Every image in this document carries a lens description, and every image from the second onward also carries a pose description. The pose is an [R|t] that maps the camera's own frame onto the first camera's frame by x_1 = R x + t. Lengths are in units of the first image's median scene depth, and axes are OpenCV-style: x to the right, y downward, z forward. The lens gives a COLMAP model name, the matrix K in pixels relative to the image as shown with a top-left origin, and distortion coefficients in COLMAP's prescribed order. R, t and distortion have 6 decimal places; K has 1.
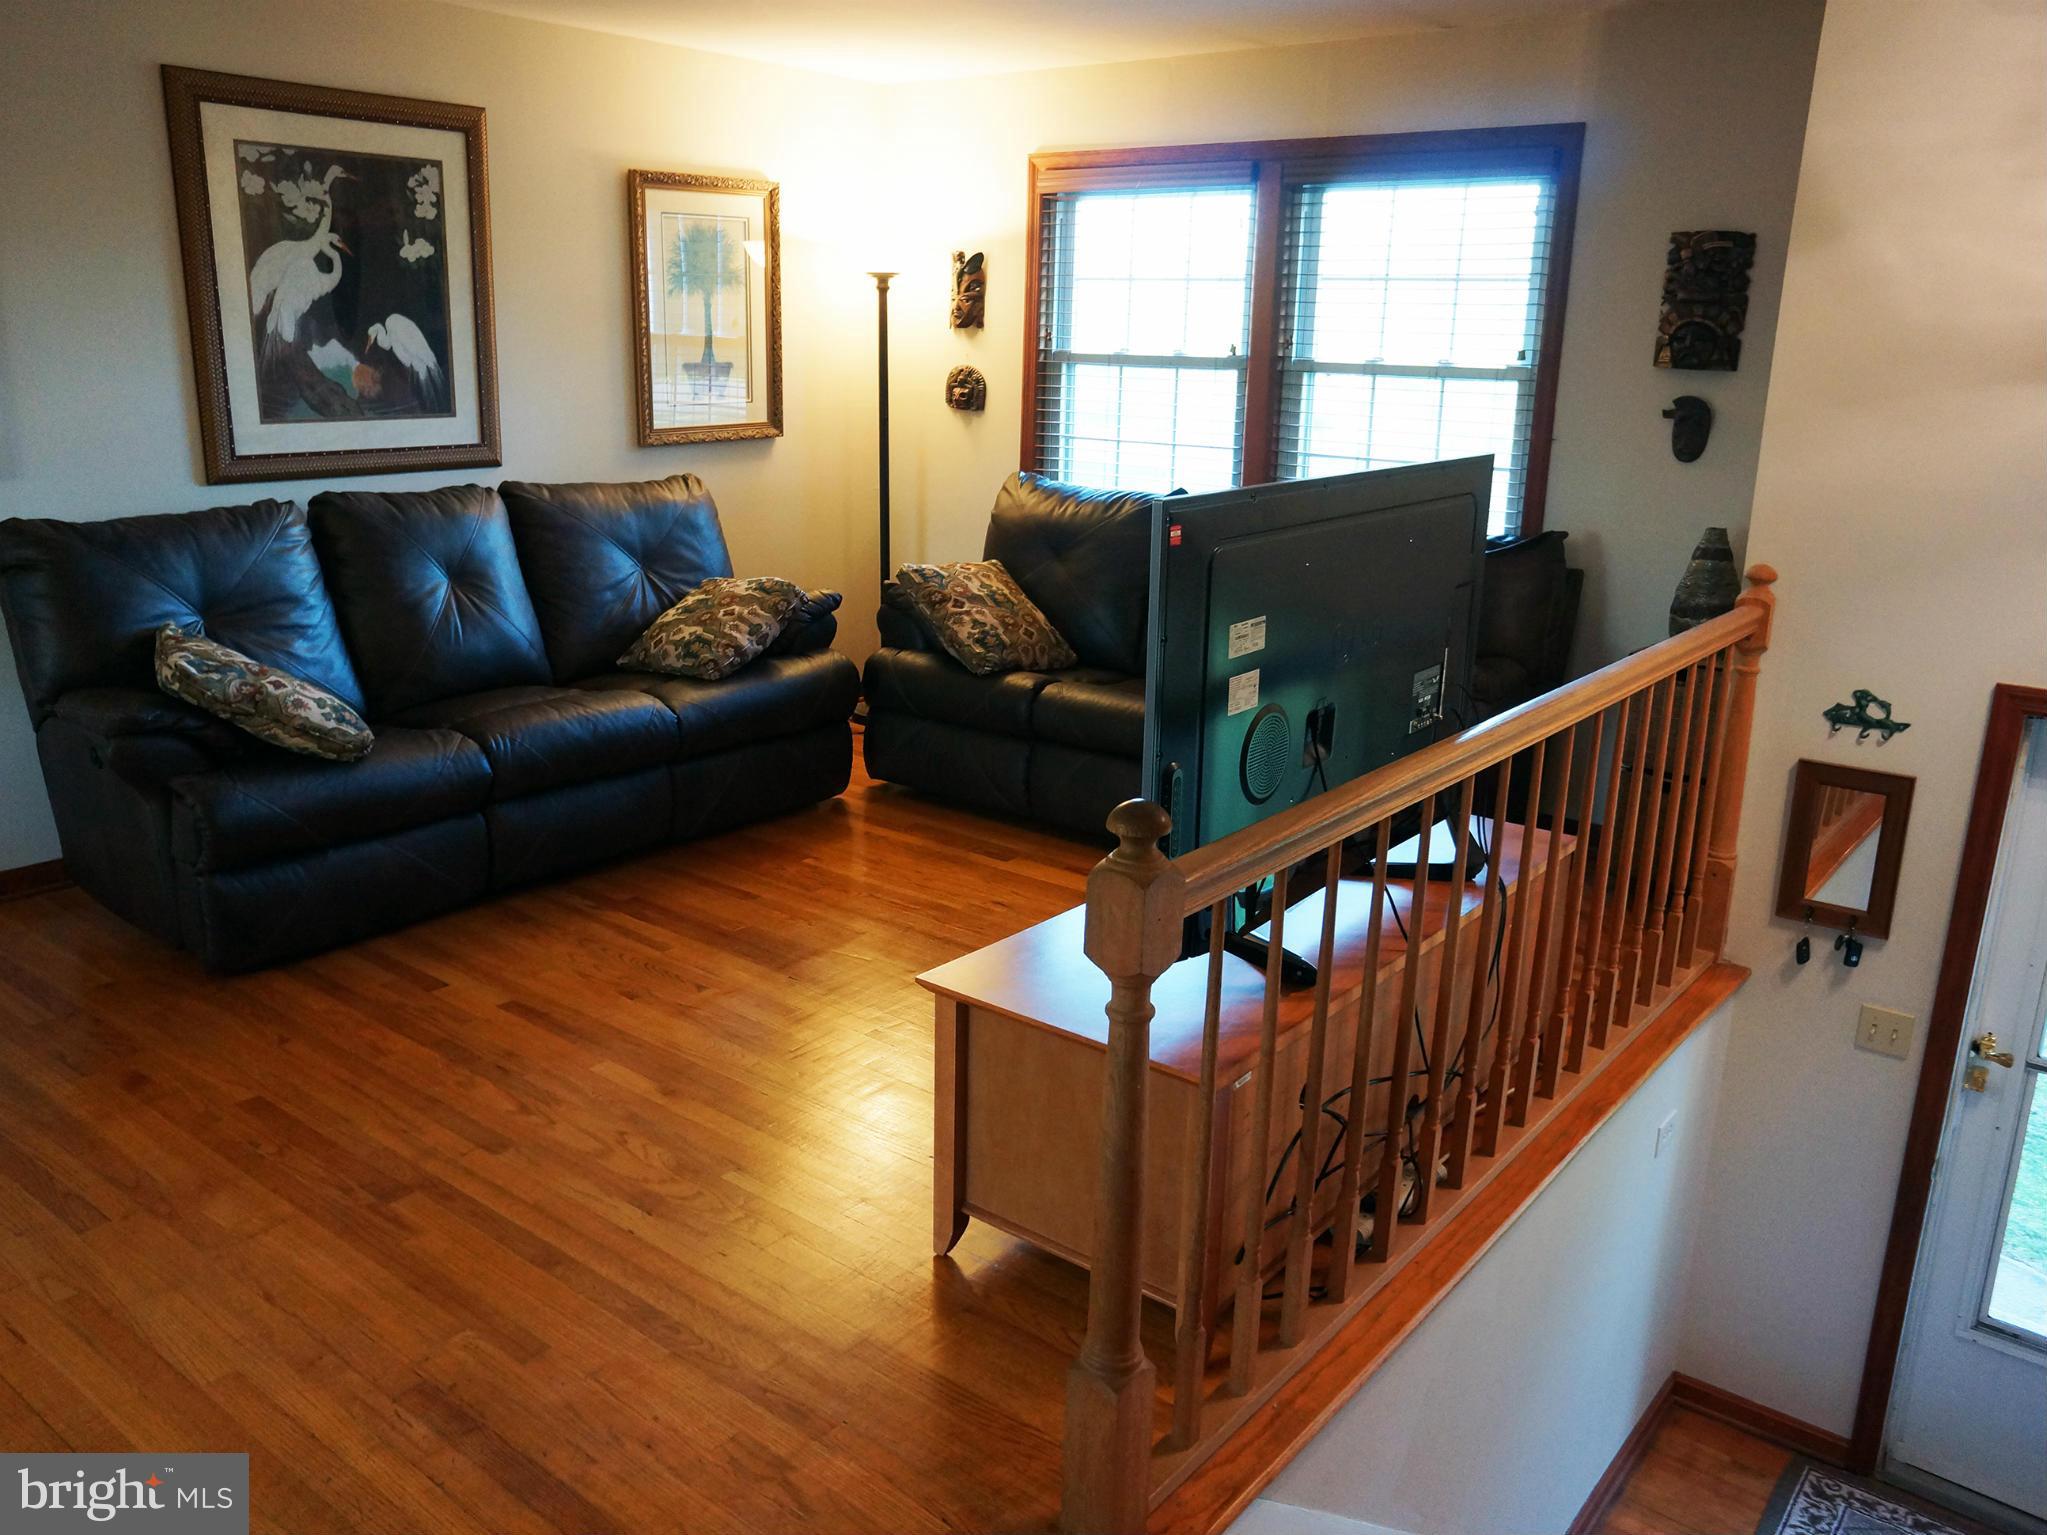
lens RADIAL K [[1582.9, 0, 1004.1], [0, 1582.9, 770.7], [0, 0, 1]] dist [-0.073654, 0.059544]
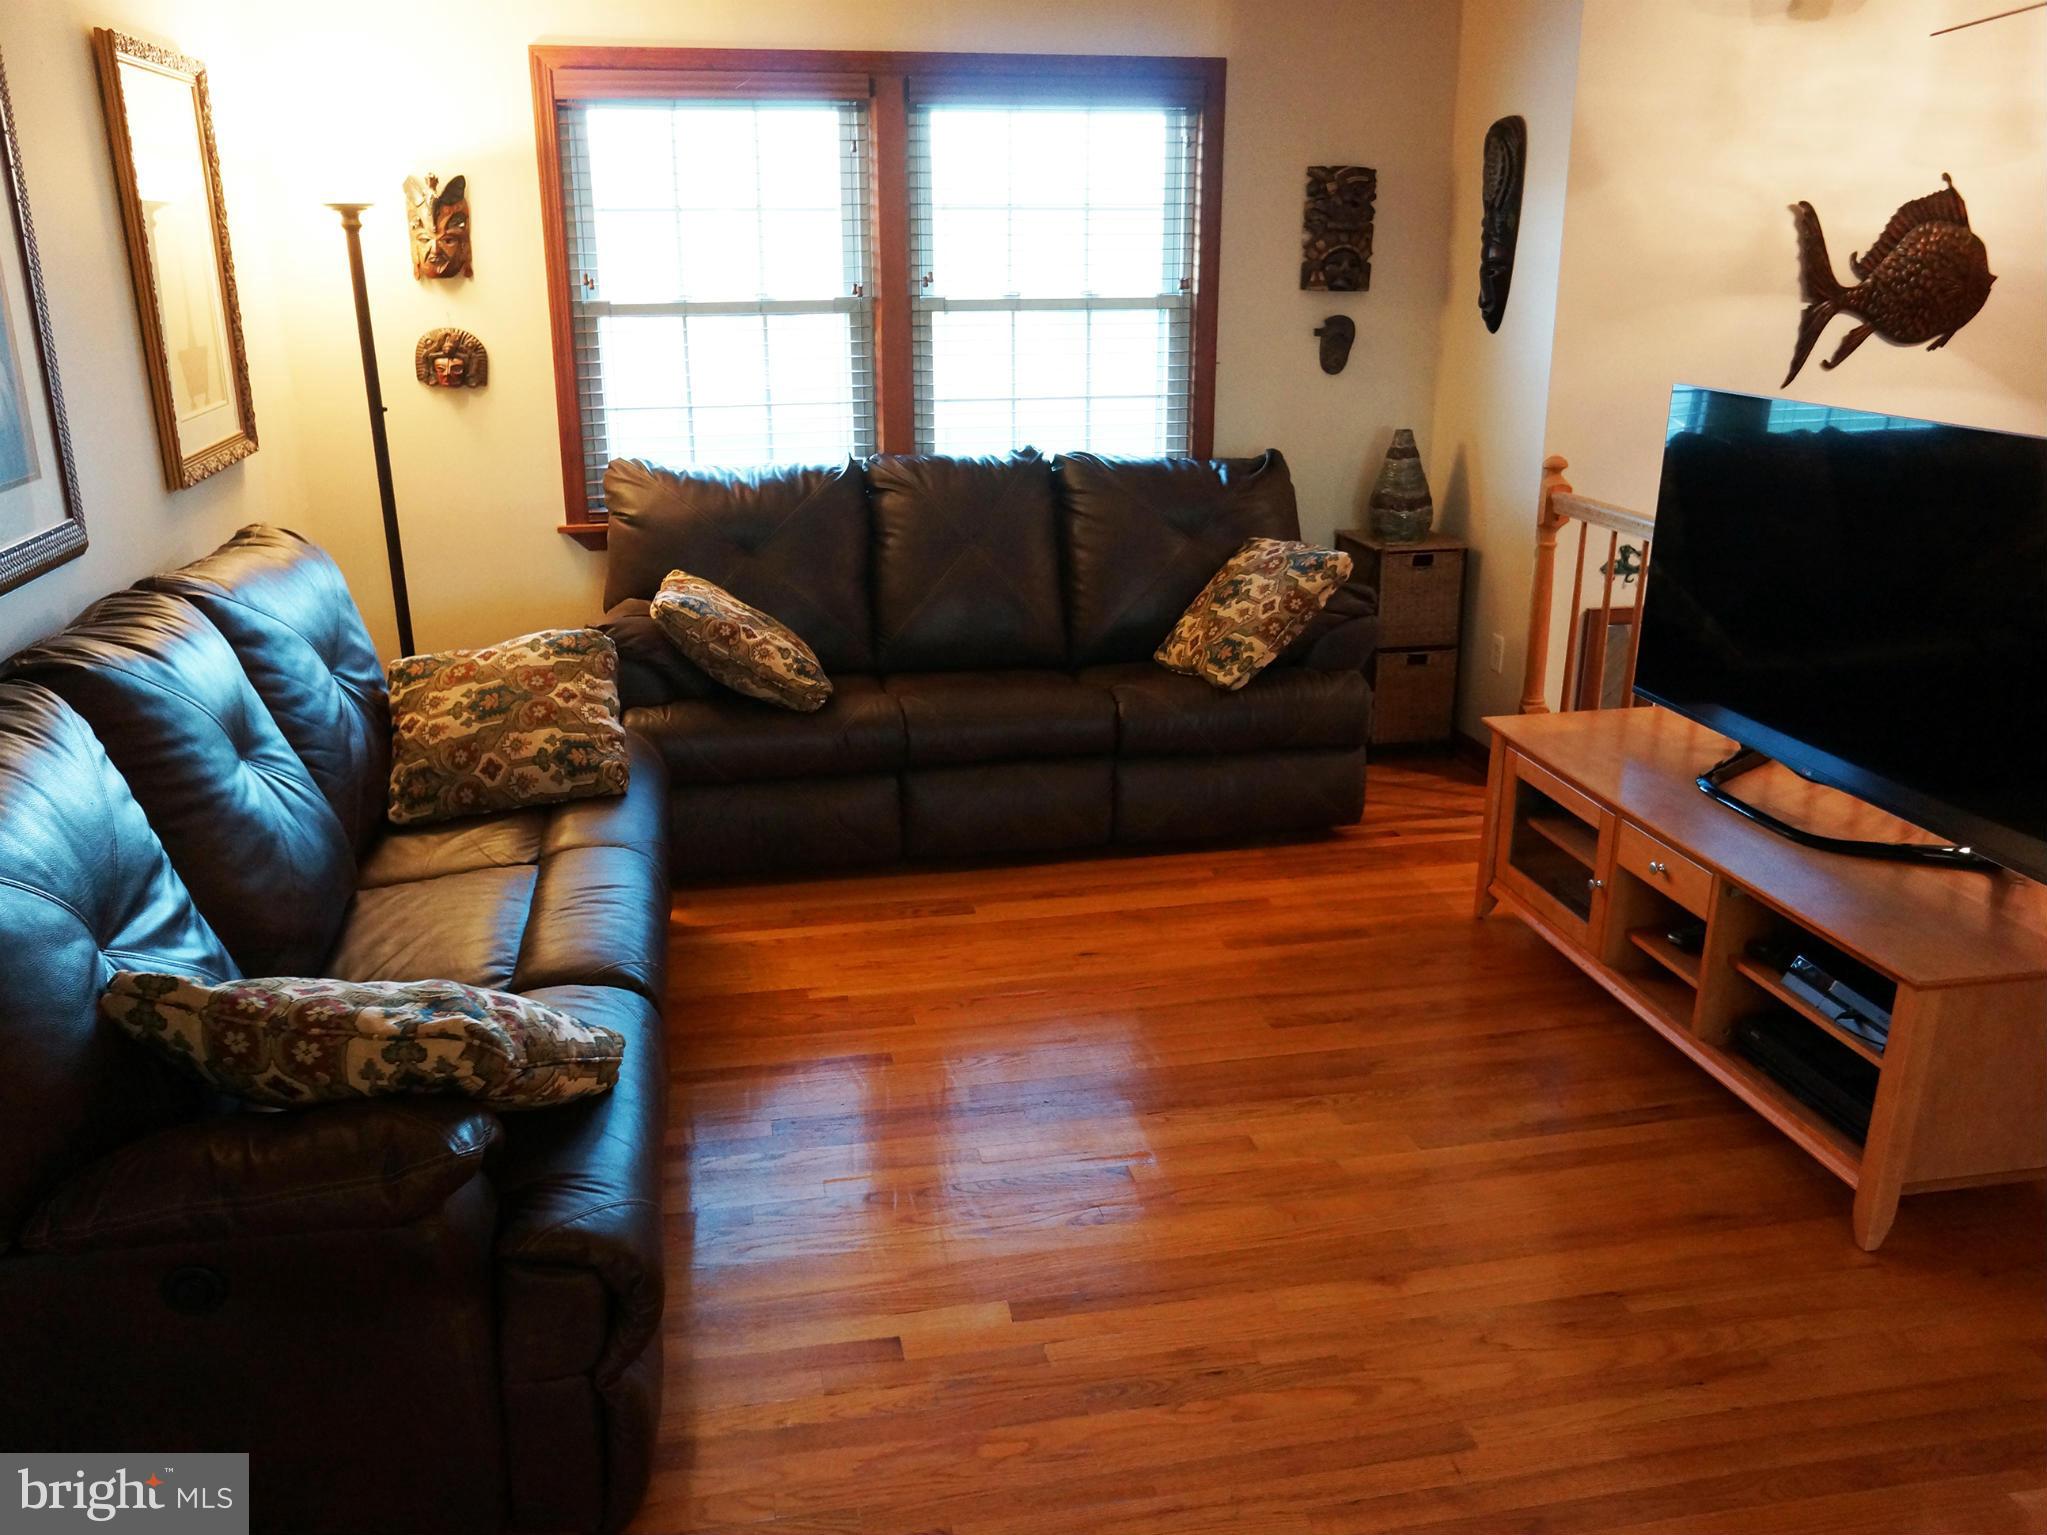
lens RADIAL K [[1582.9, 0, 1010.7], [0, 1582.9, 761.8], [0, 0, 1]] dist [-0.073654, 0.059544]
pose [[0.652634, -0.247454, 0.716125, -0.582223], [0.221593, 0.966176, 0.131911, -0.129935], [-0.724545, 0.072598, 0.685394, 0.418351]]
